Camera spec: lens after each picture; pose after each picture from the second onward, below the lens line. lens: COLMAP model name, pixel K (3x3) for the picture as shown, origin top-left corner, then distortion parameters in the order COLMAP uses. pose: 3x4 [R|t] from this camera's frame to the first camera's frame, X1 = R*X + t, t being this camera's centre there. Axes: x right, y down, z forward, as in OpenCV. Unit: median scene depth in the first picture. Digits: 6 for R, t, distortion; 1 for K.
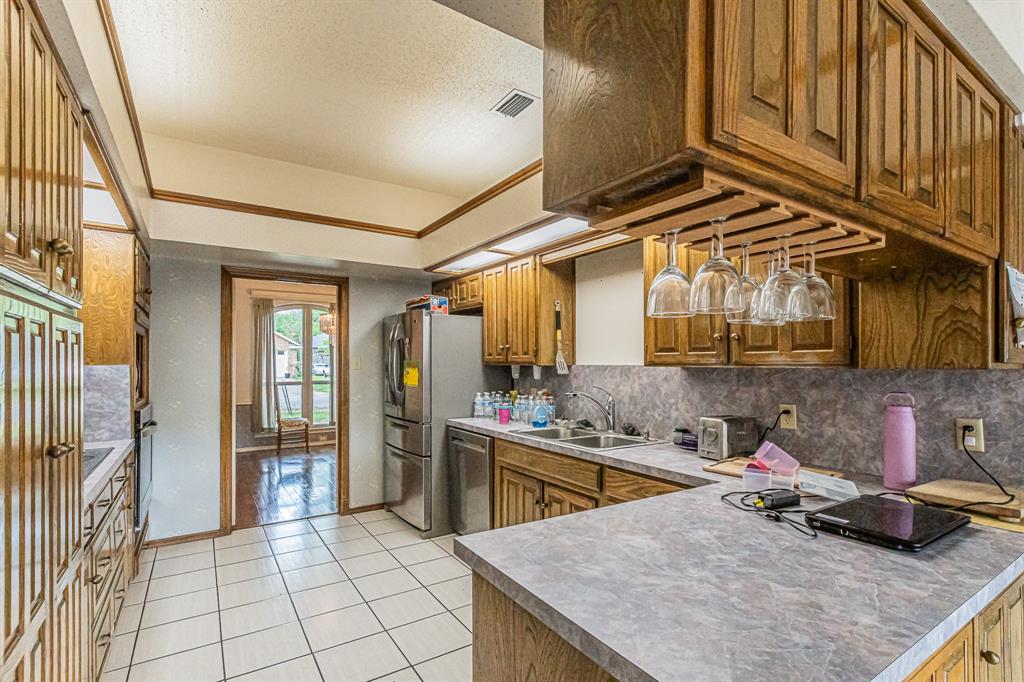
lens RADIAL K [[461.2, 0, 514.5], [0, 461.2, 343.9], [0, 0, 1]] dist [-0.002467, -0.001102]
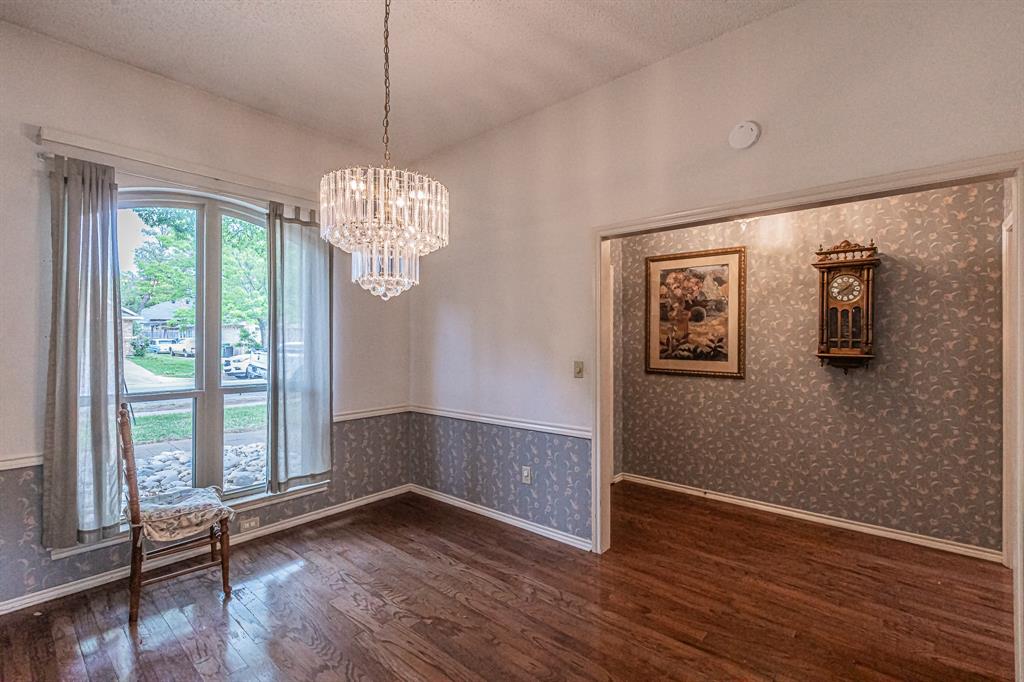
lens RADIAL K [[461.2, 0, 514.5], [0, 461.2, 343.9], [0, 0, 1]] dist [-0.002467, -0.001102]
pose [[0.967874, 0.004161, 0.251401, -0.308355], [-0.004658, 0.999988, 0.001380, 0.040747], [-0.251392, -0.002507, 0.967882, 0.567924]]
